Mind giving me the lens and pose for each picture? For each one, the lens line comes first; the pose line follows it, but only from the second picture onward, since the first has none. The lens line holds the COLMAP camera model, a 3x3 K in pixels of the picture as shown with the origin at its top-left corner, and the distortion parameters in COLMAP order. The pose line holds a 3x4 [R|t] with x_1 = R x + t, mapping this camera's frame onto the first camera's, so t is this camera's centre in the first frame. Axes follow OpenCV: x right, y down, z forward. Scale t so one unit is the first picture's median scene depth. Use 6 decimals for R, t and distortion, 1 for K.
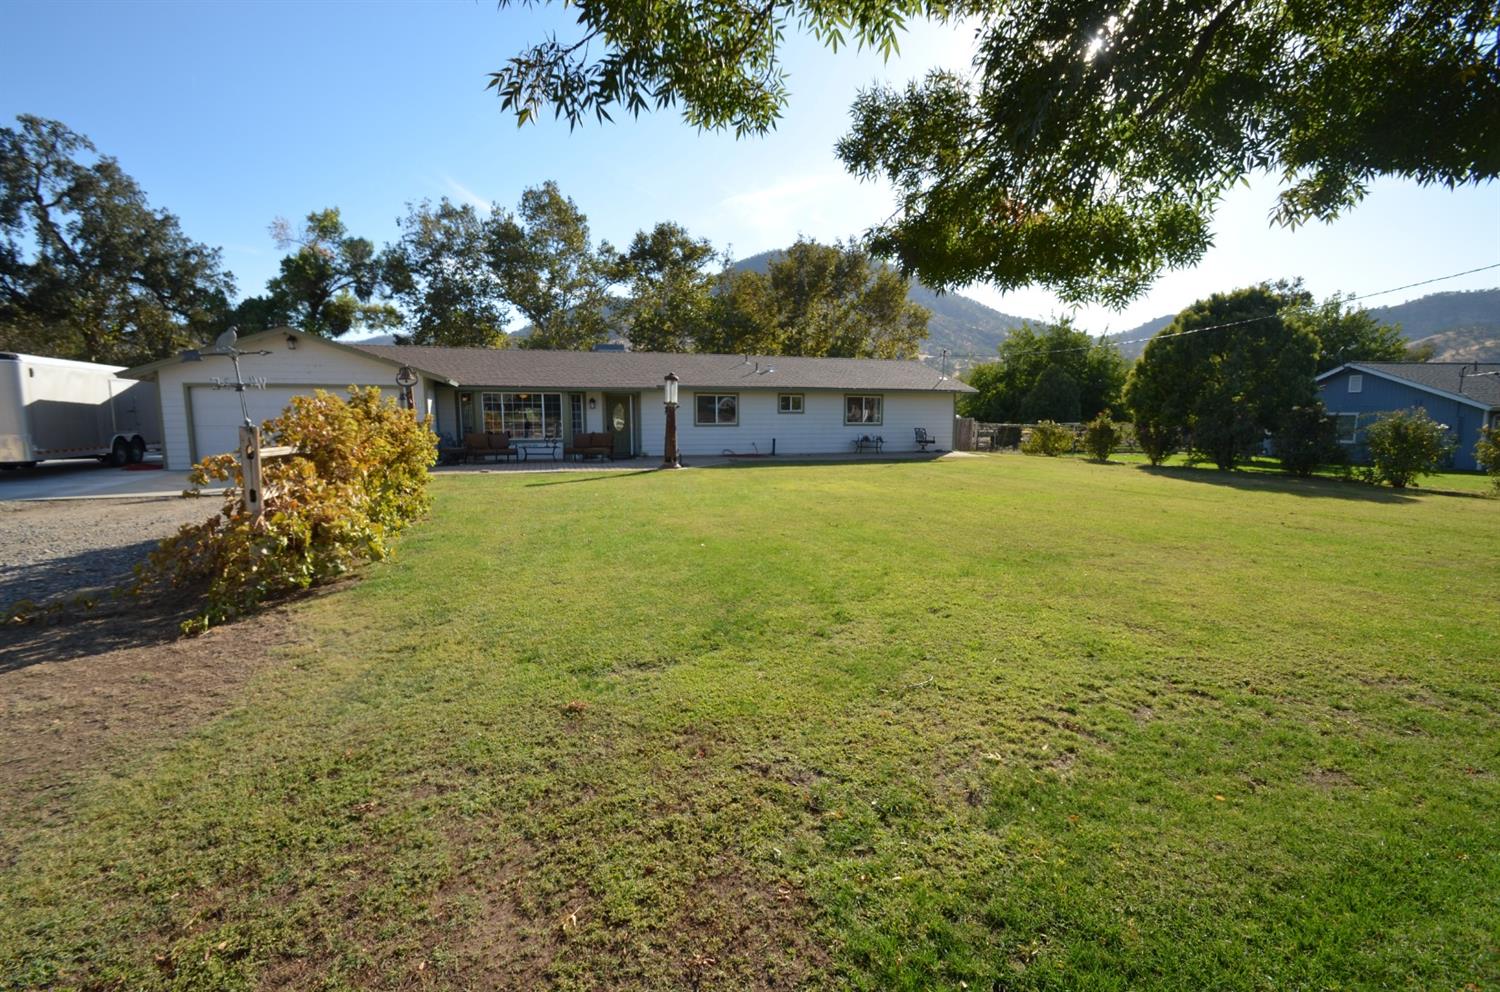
lens RADIAL K [[666.4, 0, 750.0], [0, 666.4, 496.0], [0, 0, 1]] dist [0.002100, -0.010611]
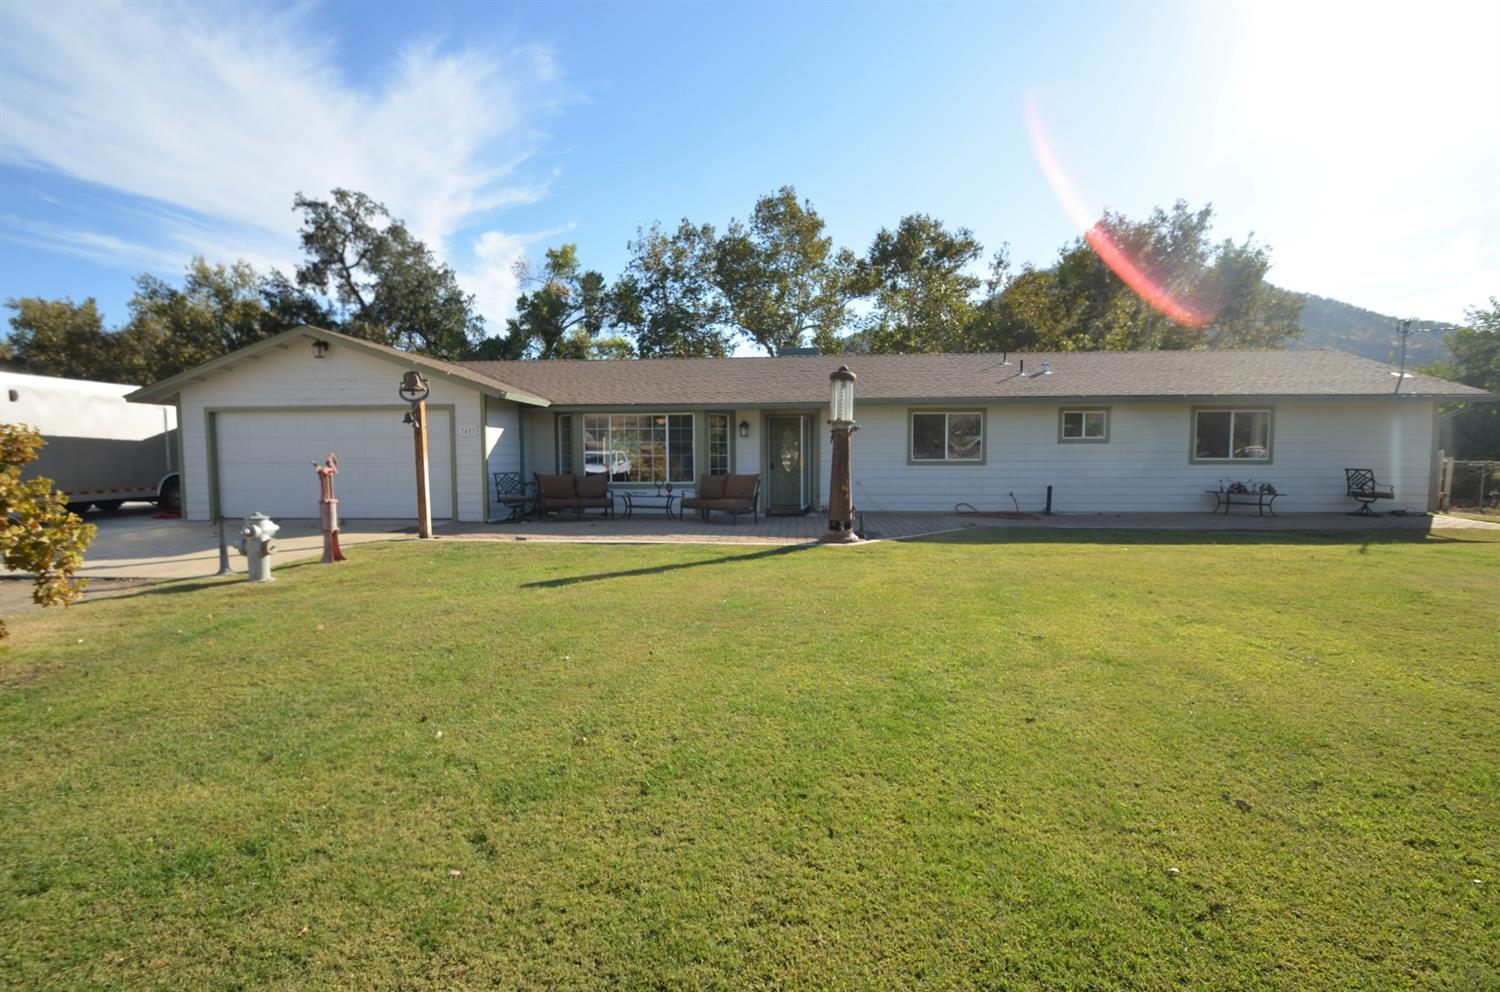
lens RADIAL K [[678.0, 0, 741.2], [0, 678.0, 503.0], [0, 0, 1]] dist [0.003144, -0.010682]
pose [[0.921236, 0.023856, -0.388271, 0.010016], [-0.041619, 0.998433, -0.037403, -0.021068], [0.386771, 0.050617, 0.920786, 0.196506]]
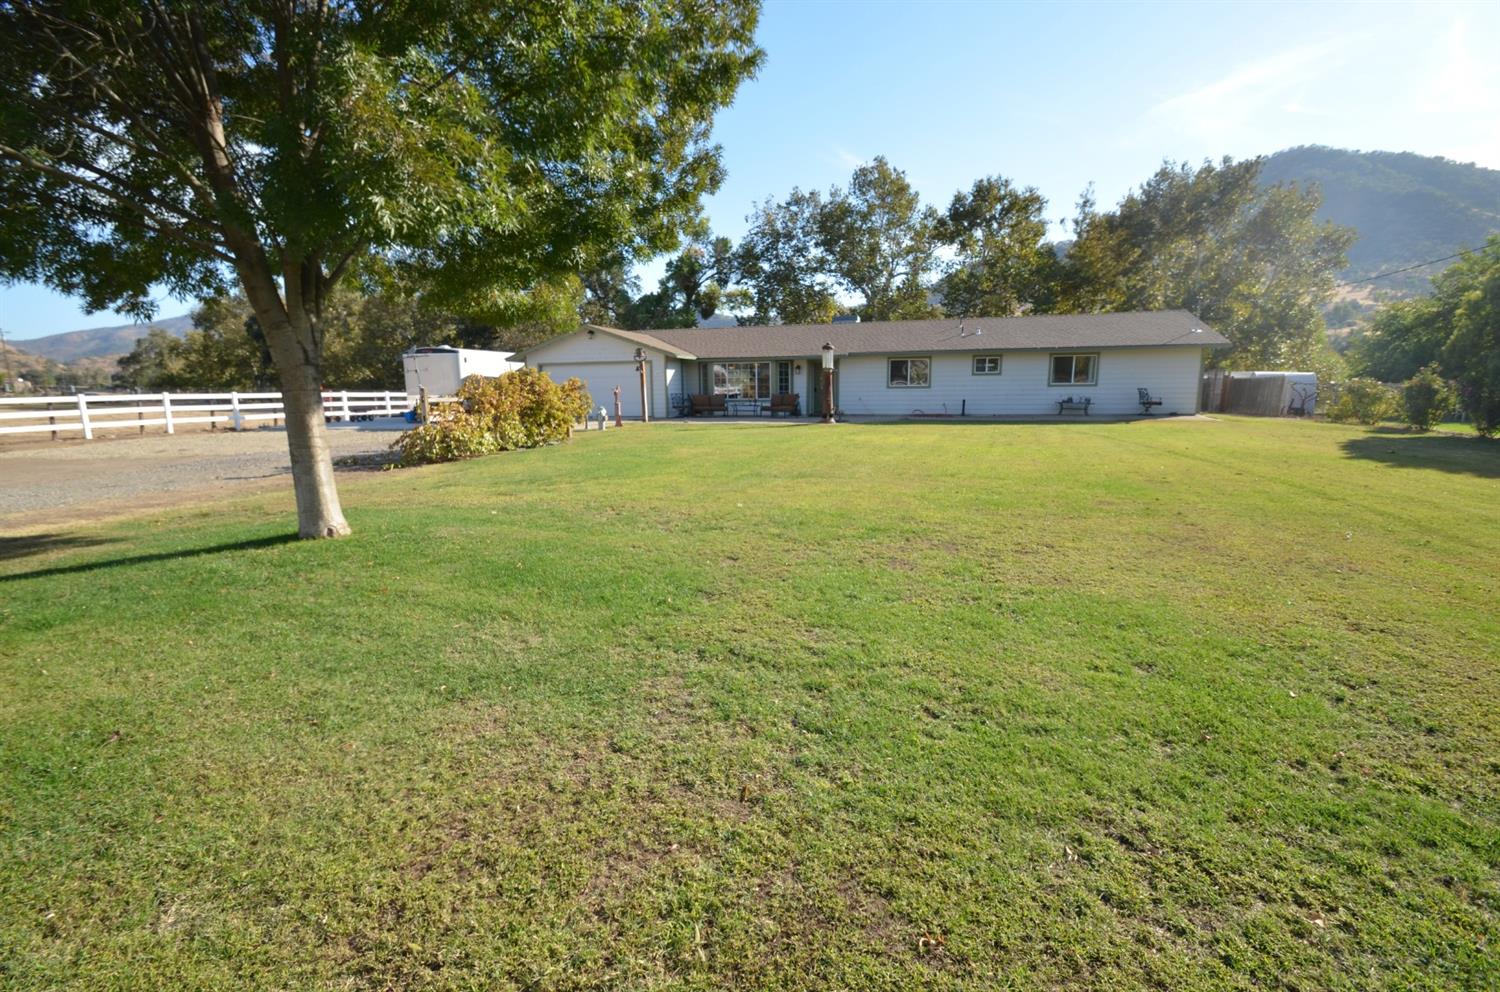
lens RADIAL K [[678.0, 0, 741.2], [0, 678.0, 503.0], [0, 0, 1]] dist [0.003144, -0.010682]
pose [[0.829794, 0.086208, -0.551372, 0.191057], [-0.052198, 0.995655, 0.077116, 0.006464], [0.555624, -0.035210, 0.830688, -0.046172]]
